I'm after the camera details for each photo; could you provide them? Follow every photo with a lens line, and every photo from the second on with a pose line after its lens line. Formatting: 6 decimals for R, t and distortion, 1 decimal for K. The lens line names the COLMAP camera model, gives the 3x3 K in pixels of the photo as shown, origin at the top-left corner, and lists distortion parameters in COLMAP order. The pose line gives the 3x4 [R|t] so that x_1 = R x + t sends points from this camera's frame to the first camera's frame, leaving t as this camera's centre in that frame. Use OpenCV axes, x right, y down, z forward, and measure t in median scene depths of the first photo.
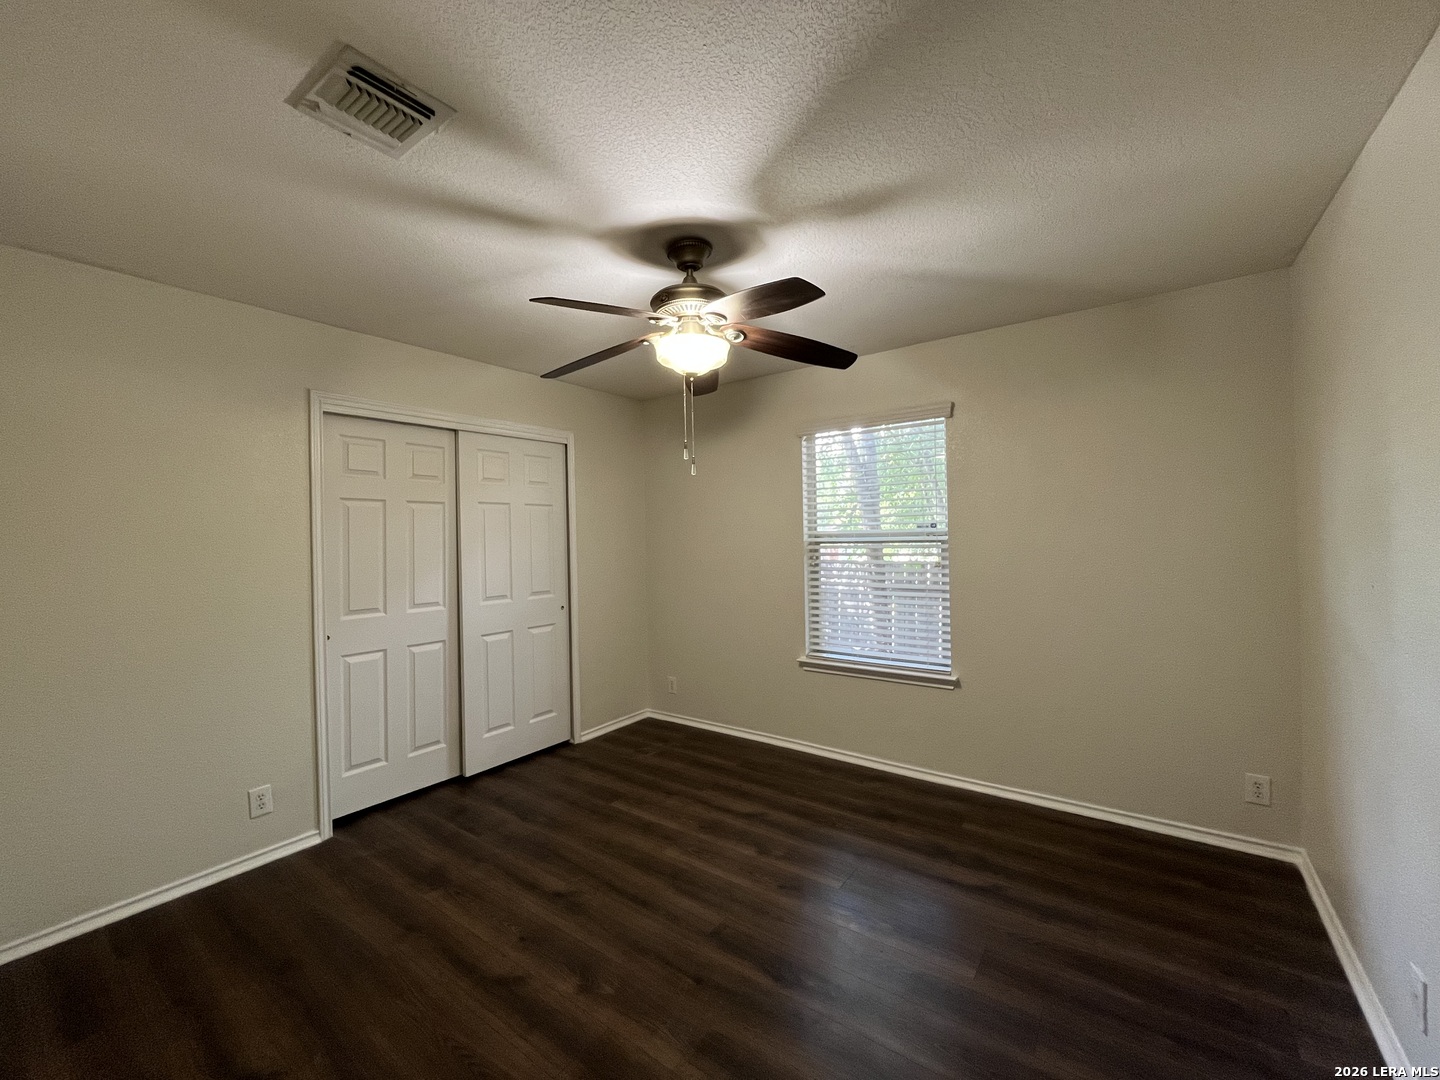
lens RADIAL K [[582.8, 0, 714.5], [0, 582.8, 539.5], [0, 0, 1]] dist [-0.002517, 0.000382]
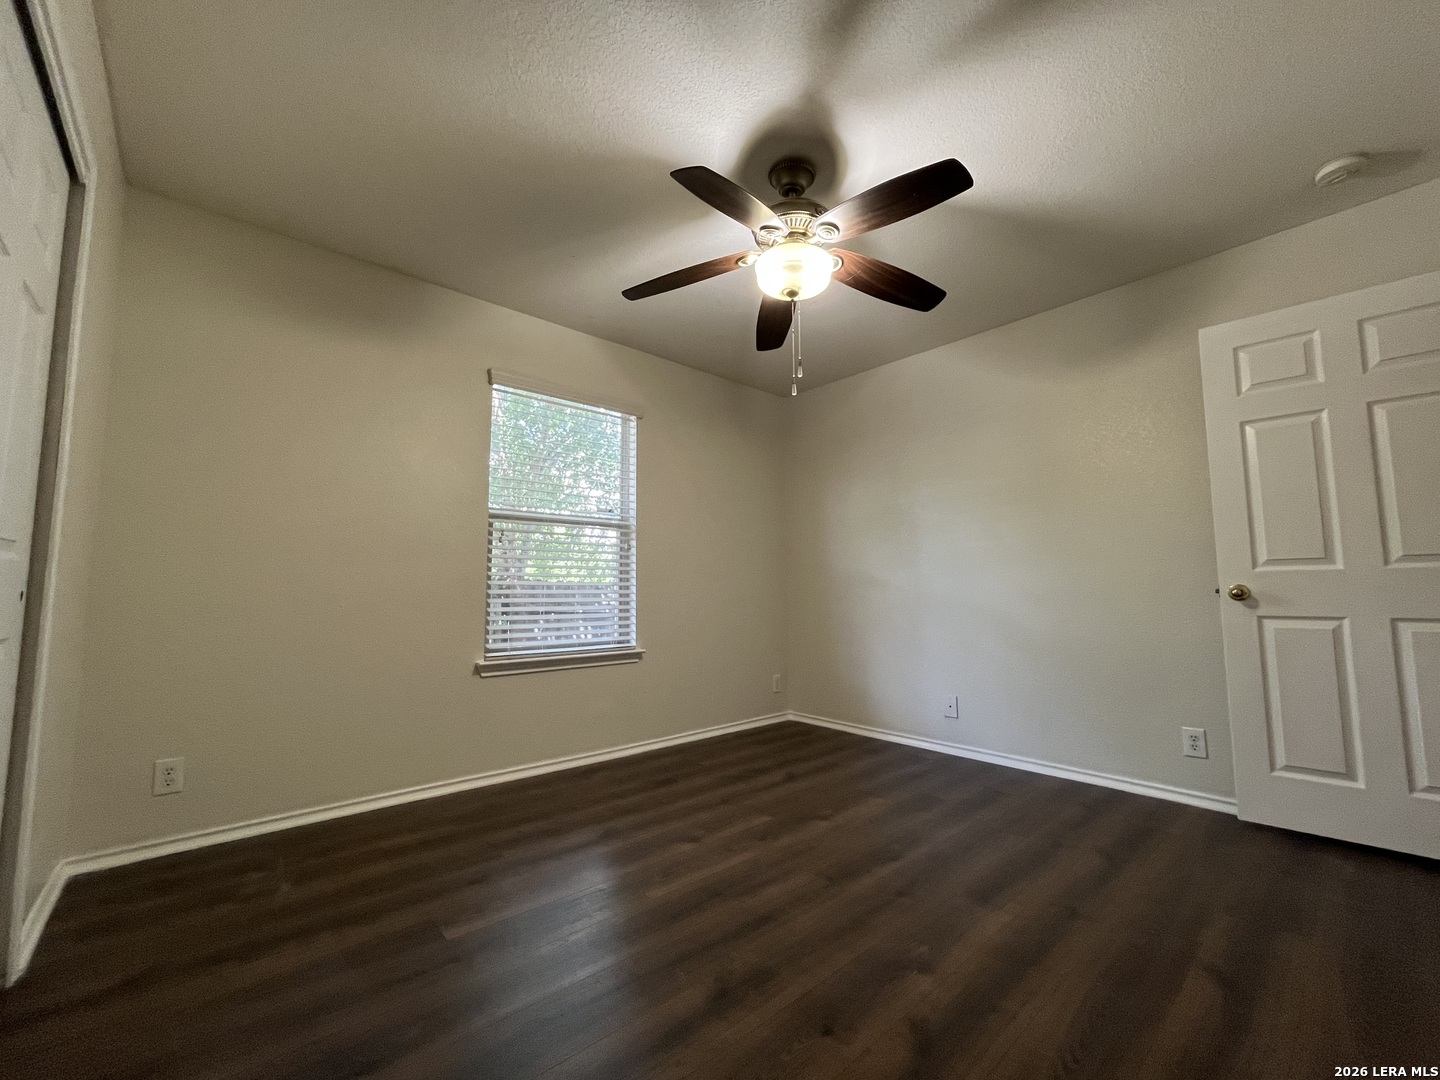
lens RADIAL K [[582.8, 0, 714.5], [0, 582.8, 539.5], [0, 0, 1]] dist [-0.002517, 0.000382]
pose [[0.209771, 0.110872, 0.971444, -0.702417], [0.003021, 0.993472, -0.114038, 0.168365], [-0.977746, 0.026856, 0.208067, 0.679951]]
